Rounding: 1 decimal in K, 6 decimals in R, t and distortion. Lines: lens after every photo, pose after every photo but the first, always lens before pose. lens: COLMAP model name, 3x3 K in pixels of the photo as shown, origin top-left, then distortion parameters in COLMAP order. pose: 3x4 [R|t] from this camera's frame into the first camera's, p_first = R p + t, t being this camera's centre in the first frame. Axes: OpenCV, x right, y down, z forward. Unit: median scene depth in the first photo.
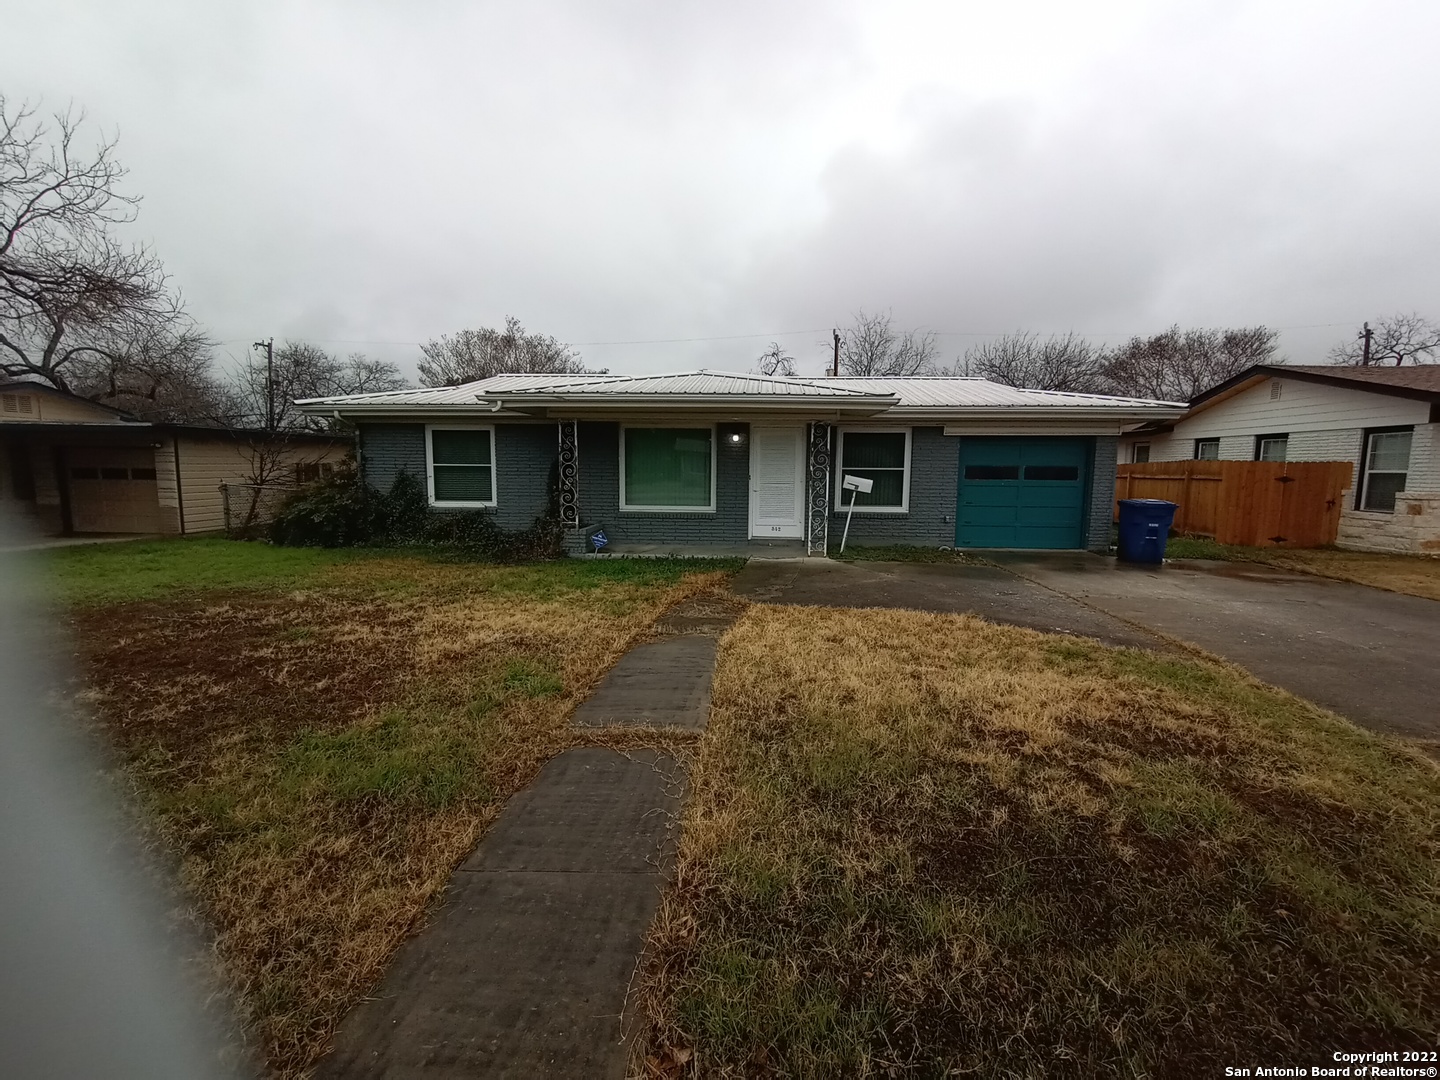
lens RADIAL K [[651.5, 0, 720.0], [0, 651.5, 540.0], [0, 0, 1]] dist [-0.000187, -0.000083]
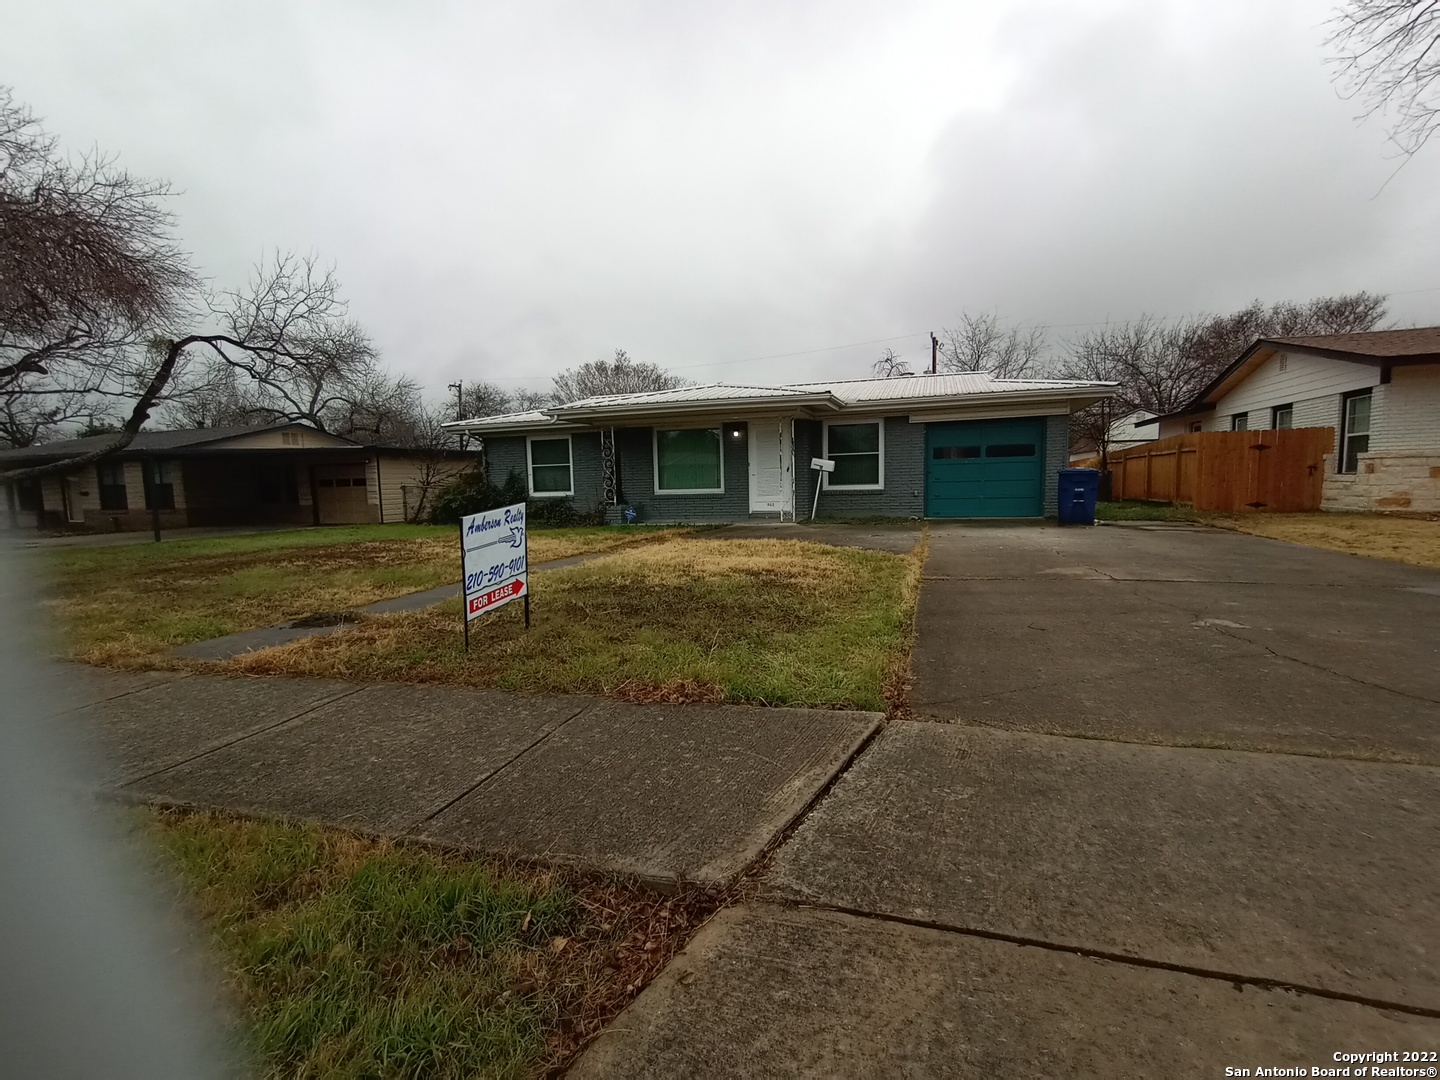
lens RADIAL K [[651.5, 0, 720.0], [0, 651.5, 540.0], [0, 0, 1]] dist [-0.000187, -0.000083]
pose [[0.968519, -0.011727, -0.248664, 0.285126], [0.006827, 0.999765, -0.020560, 0.071949], [0.248847, 0.018215, 0.968372, -0.227072]]
